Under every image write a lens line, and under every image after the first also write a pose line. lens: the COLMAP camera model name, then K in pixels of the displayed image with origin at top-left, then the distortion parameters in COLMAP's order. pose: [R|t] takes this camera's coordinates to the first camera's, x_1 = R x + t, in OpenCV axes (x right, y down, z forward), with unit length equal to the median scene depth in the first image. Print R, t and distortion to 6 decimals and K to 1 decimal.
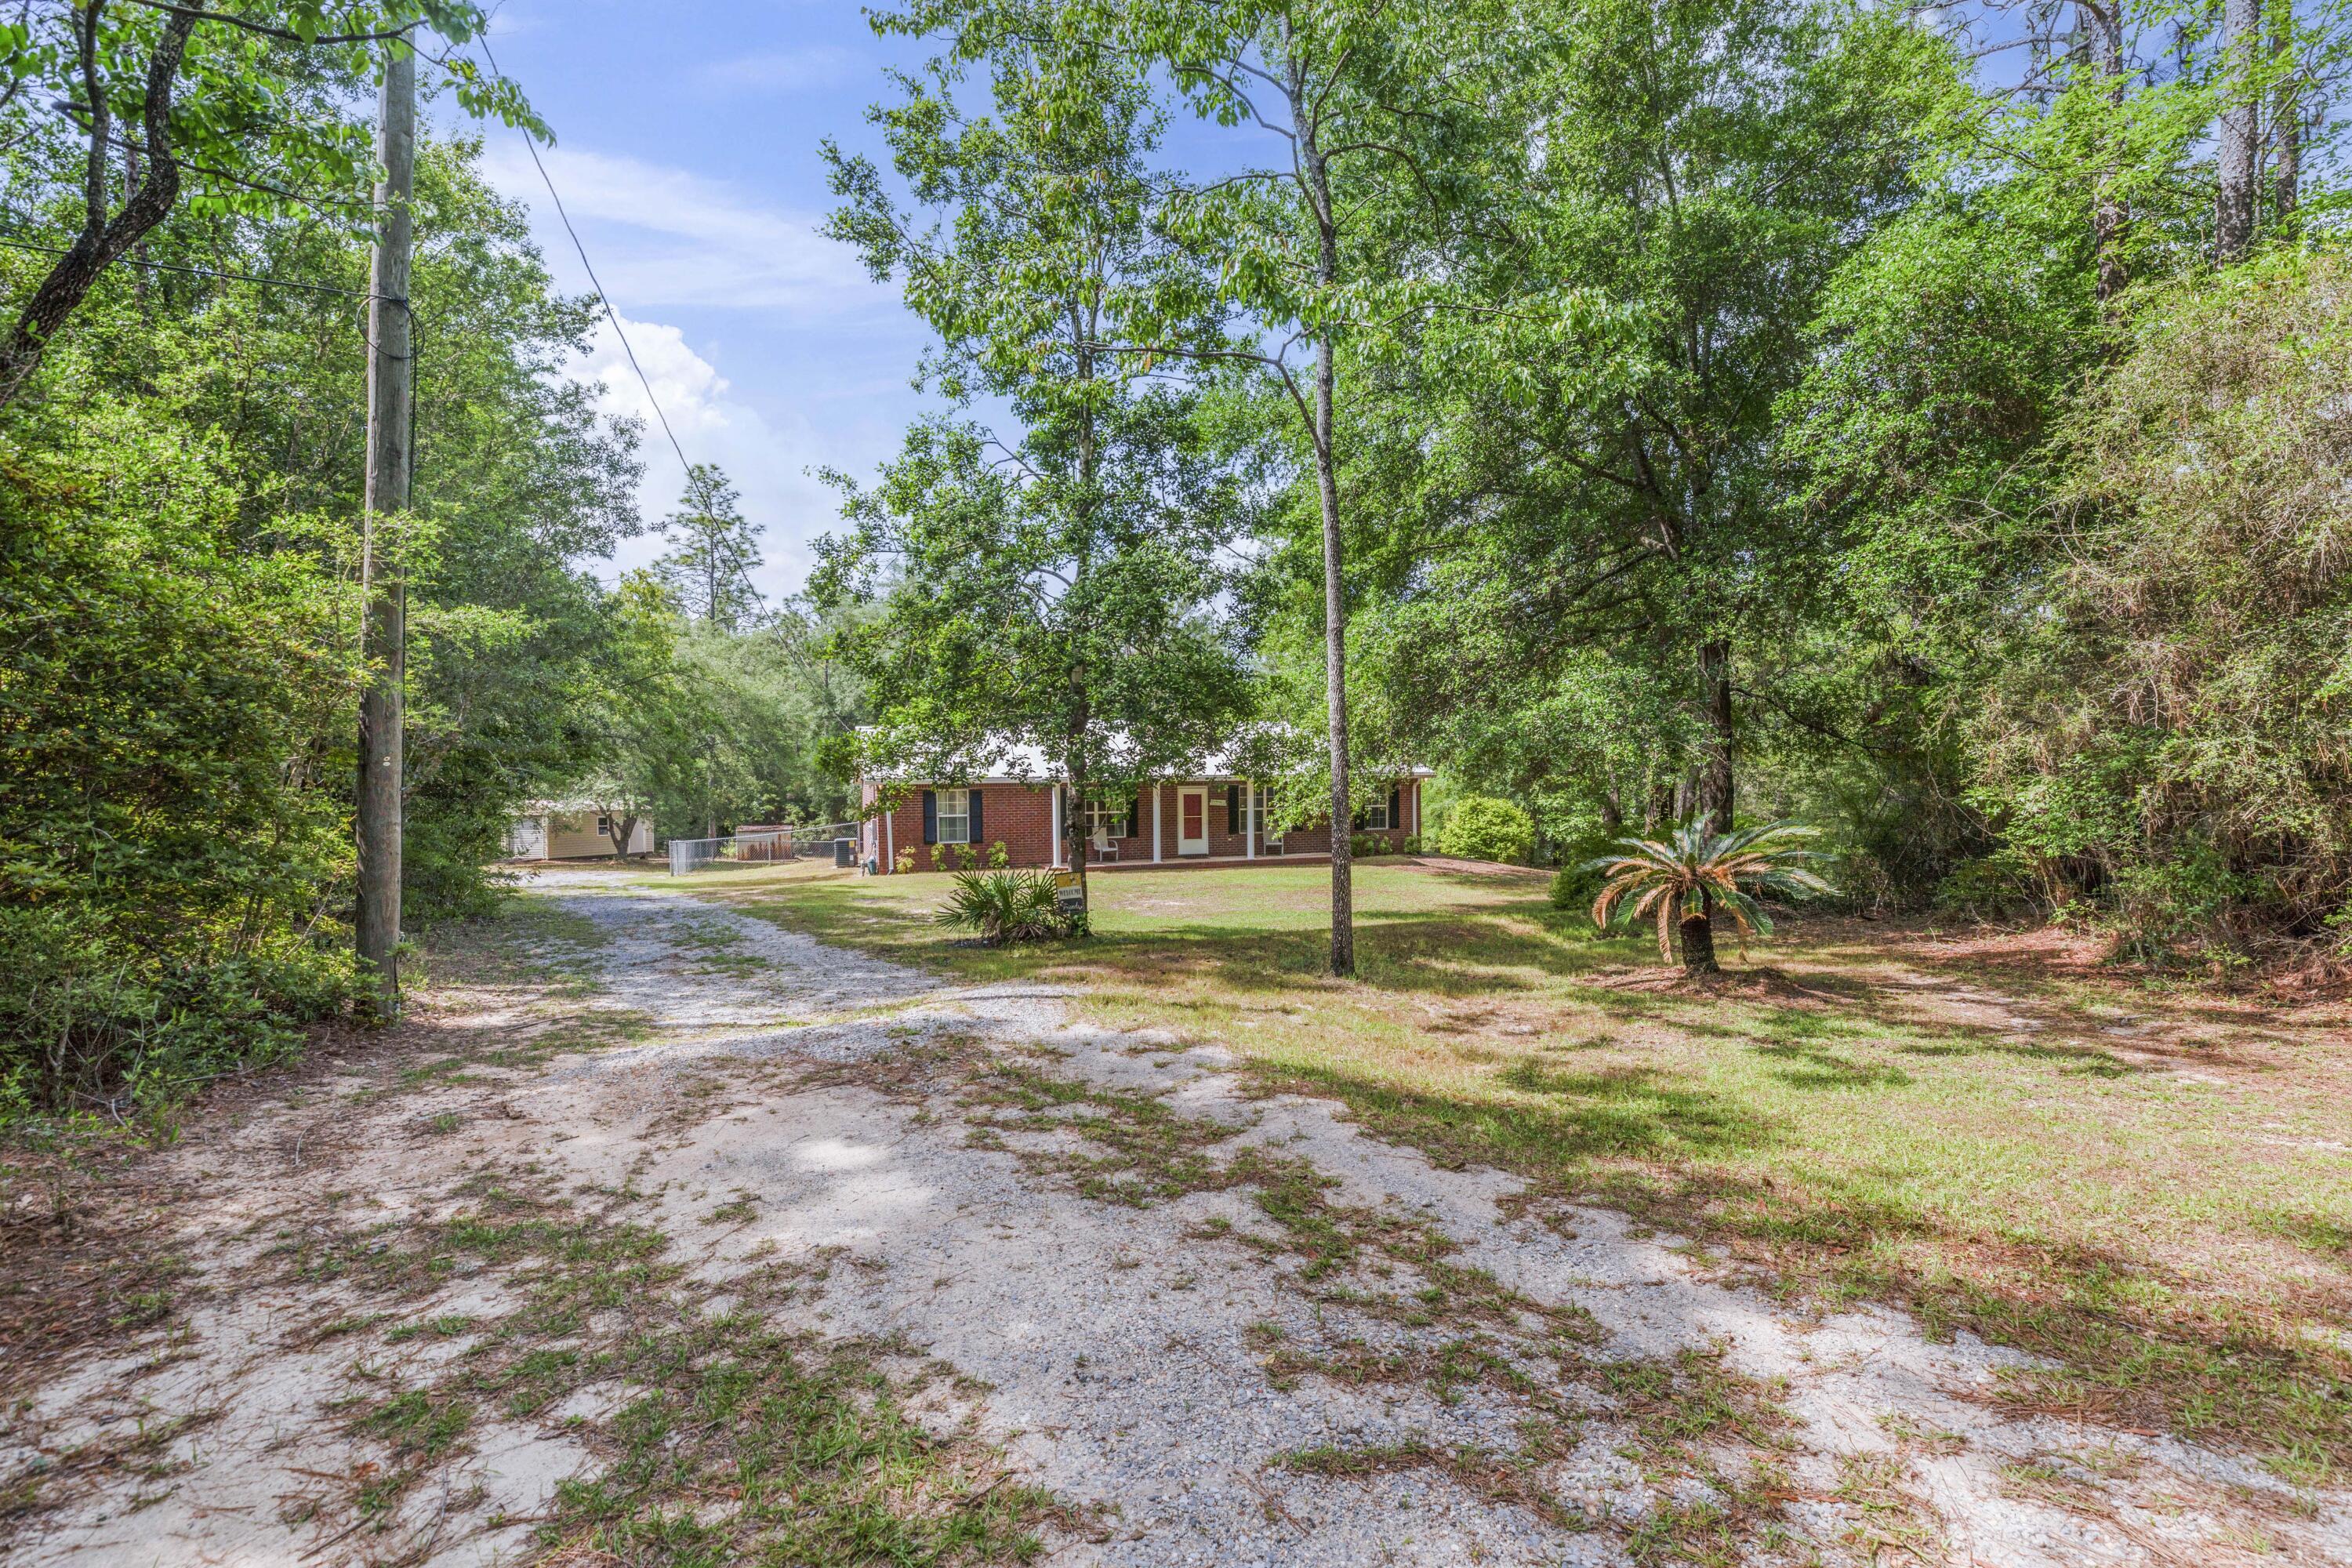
lens RADIAL K [[1059.3, 0, 1176.6], [0, 1059.3, 788.7], [0, 0, 1]] dist [-0.002451, -0.000781]
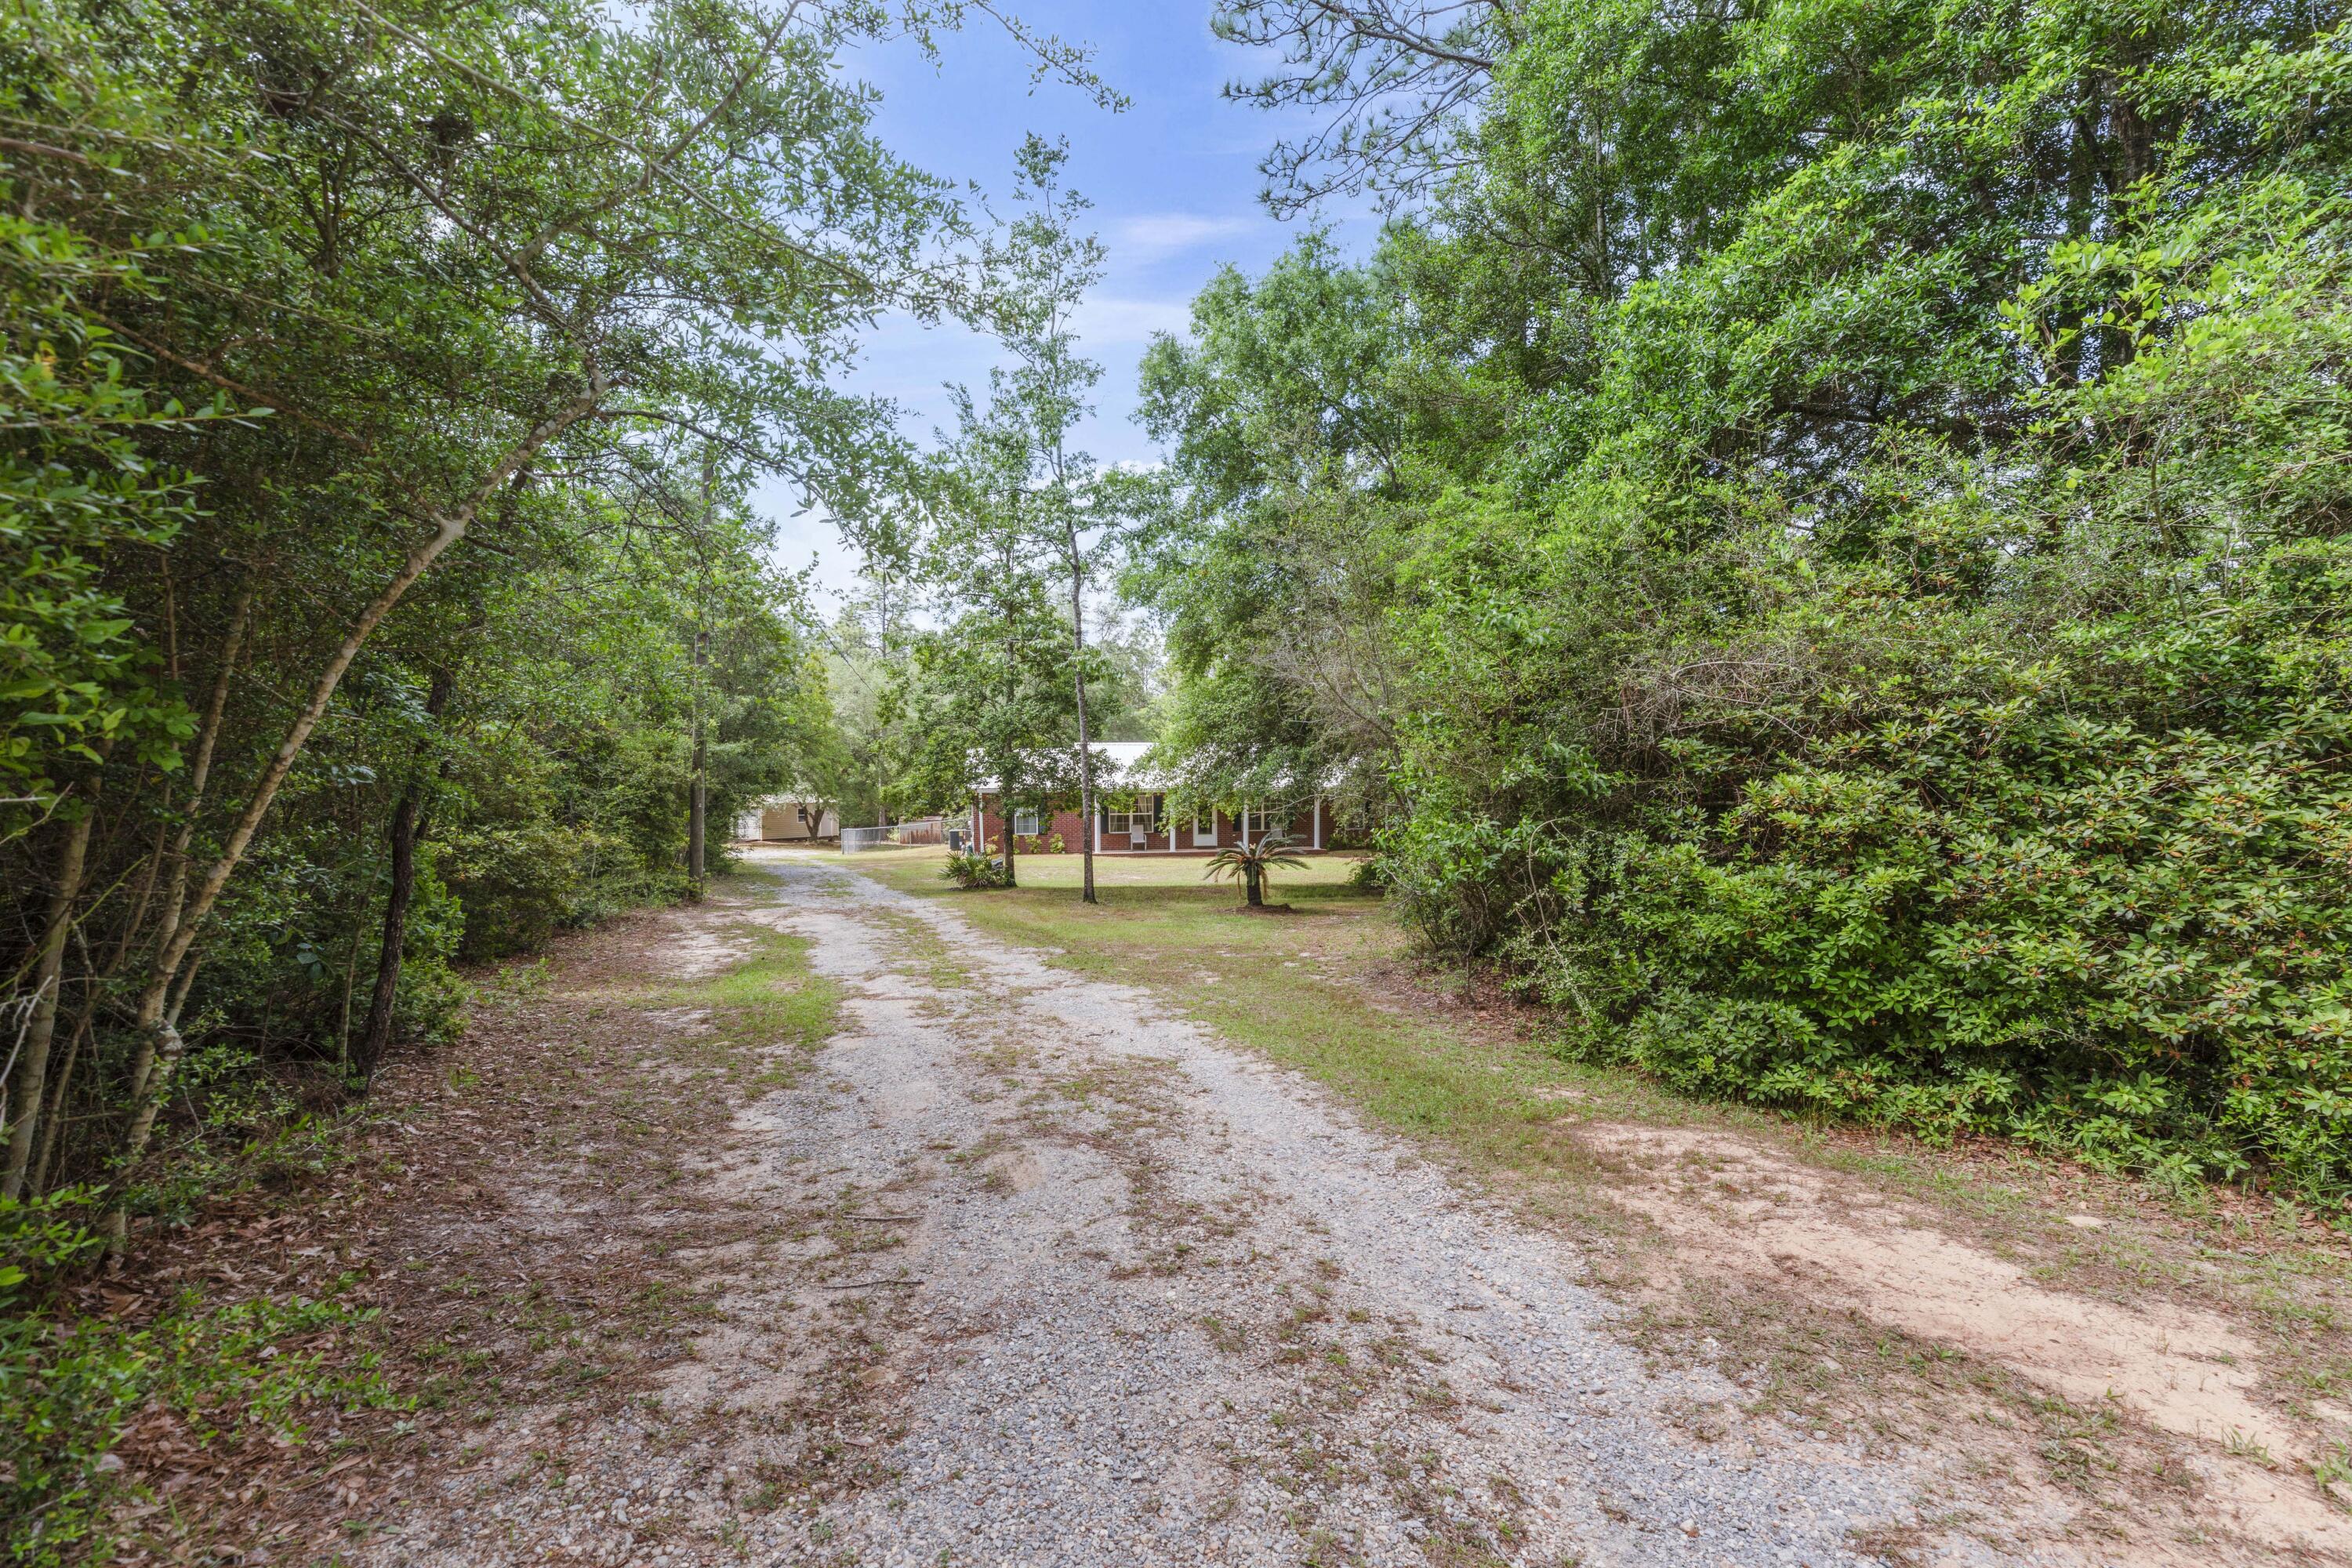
lens RADIAL K [[1059.3, 0, 1179.9], [0, 1059.3, 778.4], [0, 0, 1]] dist [-0.002451, -0.000781]
pose [[0.986835, 0.008996, -0.161482, 0.198125], [-0.008897, 0.999960, 0.001339, -0.024778], [0.161488, 0.000115, 0.986875, -0.326384]]
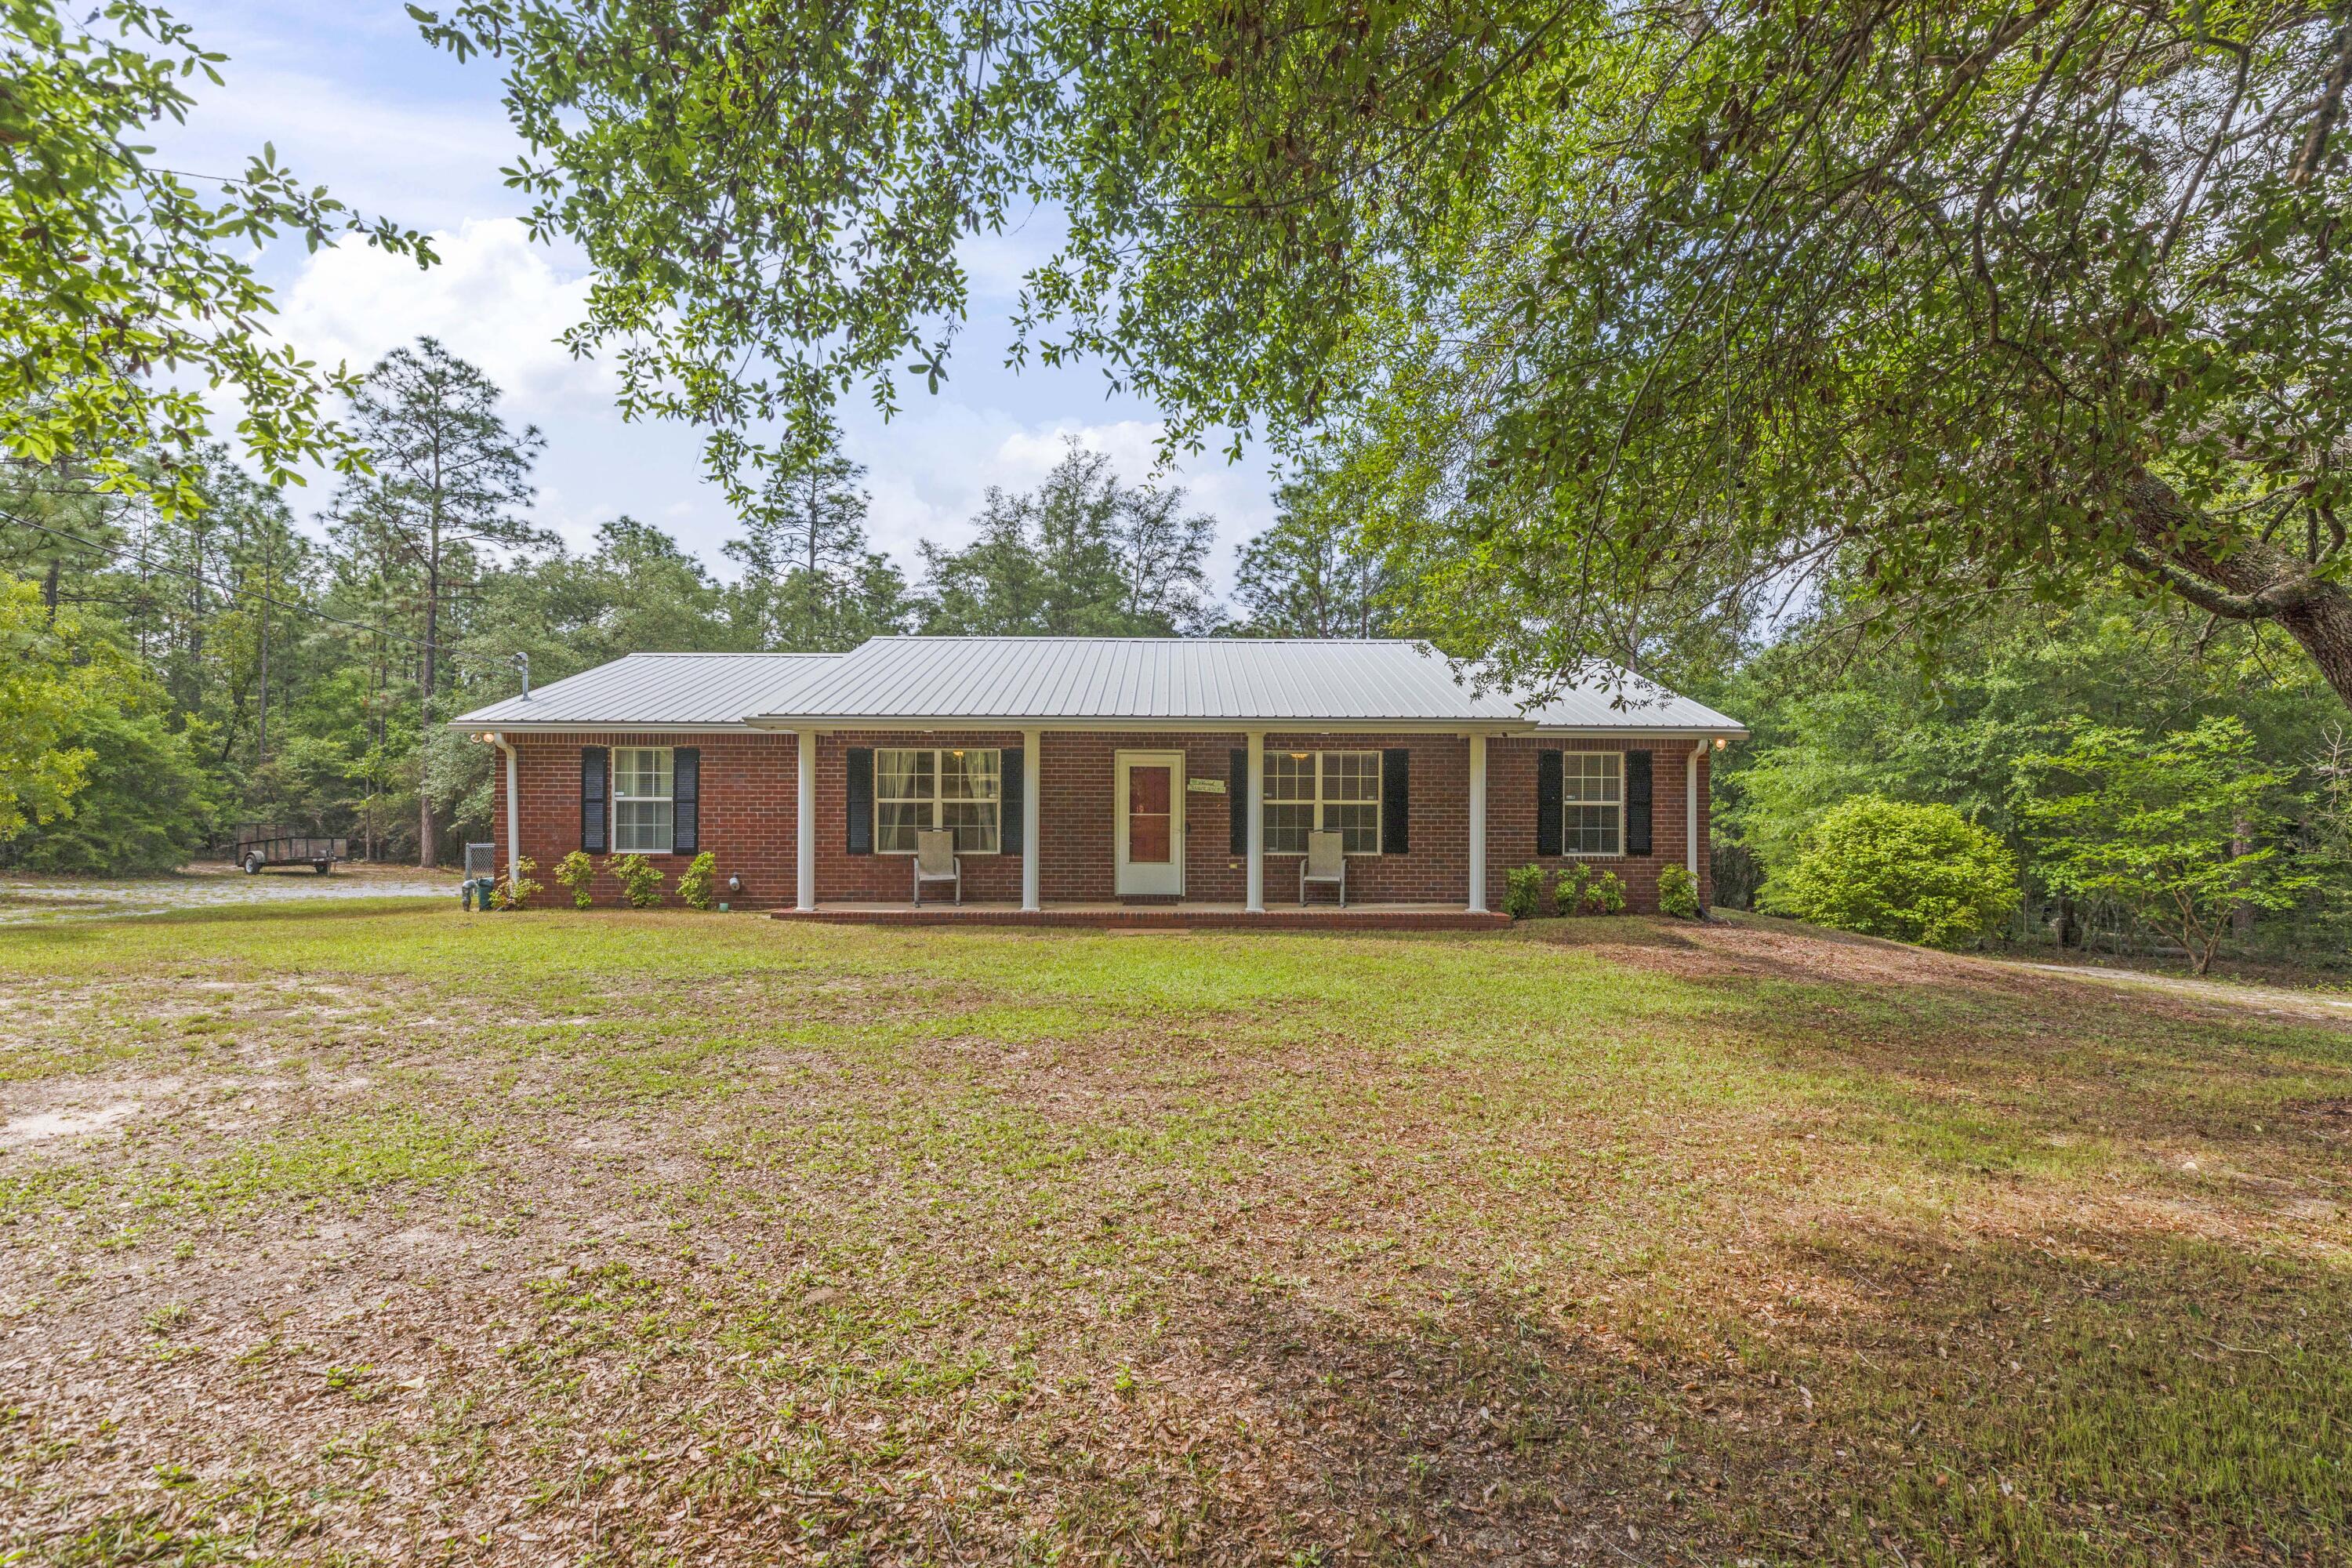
lens RADIAL K [[1059.3, 0, 1161.2], [0, 1059.3, 785.4], [0, 0, 1]] dist [-0.002451, -0.000781]
pose [[0.942873, 0.007866, -0.333060, 0.175424], [-0.018439, 0.999421, -0.028596, 0.026534], [0.332642, 0.033104, 0.942472, 0.555218]]
